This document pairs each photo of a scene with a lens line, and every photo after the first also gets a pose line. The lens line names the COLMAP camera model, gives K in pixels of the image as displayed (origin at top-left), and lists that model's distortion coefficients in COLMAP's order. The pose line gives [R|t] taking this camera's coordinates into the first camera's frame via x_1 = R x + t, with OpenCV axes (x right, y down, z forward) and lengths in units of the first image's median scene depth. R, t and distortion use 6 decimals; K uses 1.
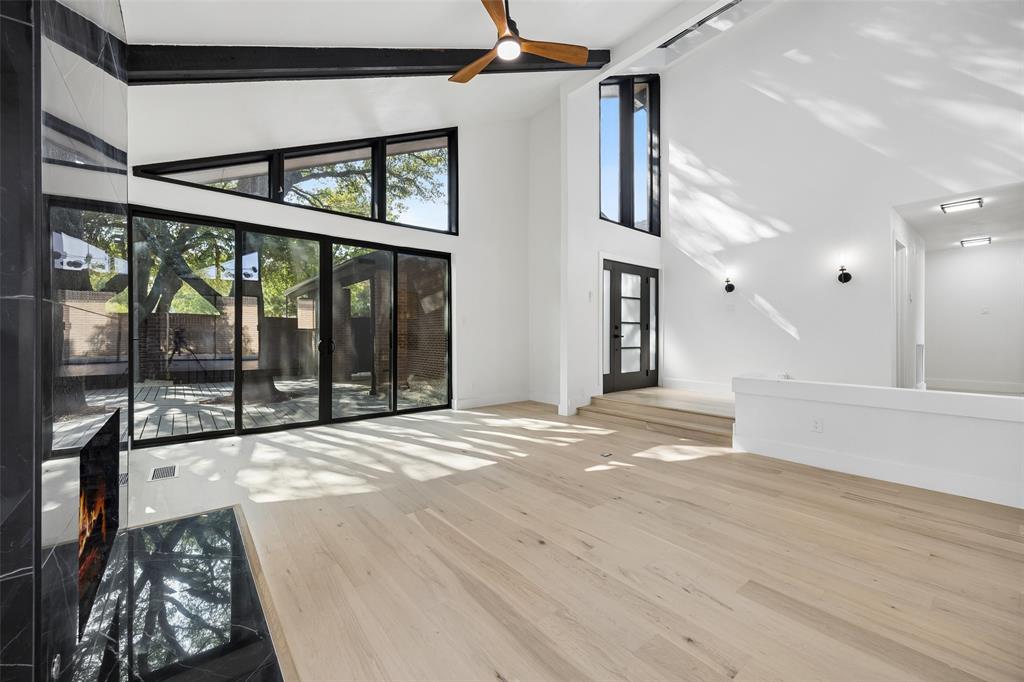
lens RADIAL K [[391.7, 0, 513.5], [0, 391.7, 338.0], [0, 0, 1]] dist [-0.005436, 0.000478]
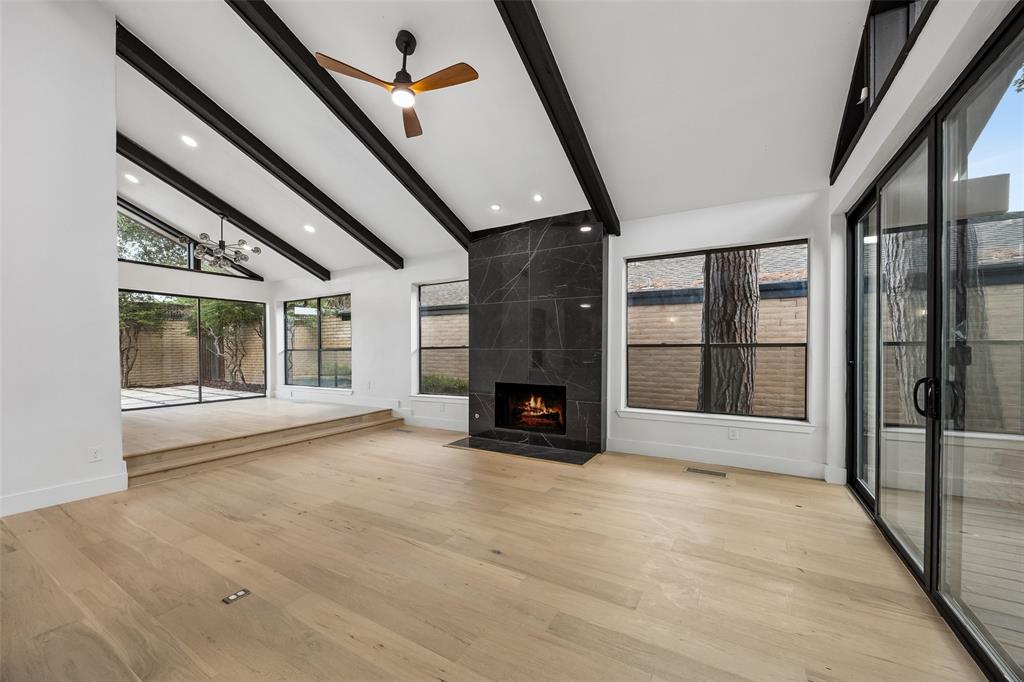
lens RADIAL K [[391.7, 0, 511.0], [0, 391.7, 342.9], [0, 0, 1]] dist [-0.005436, 0.000478]
pose [[-0.937328, 0.004173, -0.348423, 0.101299], [0.001514, 0.999968, 0.007904, -0.069385], [0.348445, 0.006881, -0.937304, 2.255559]]
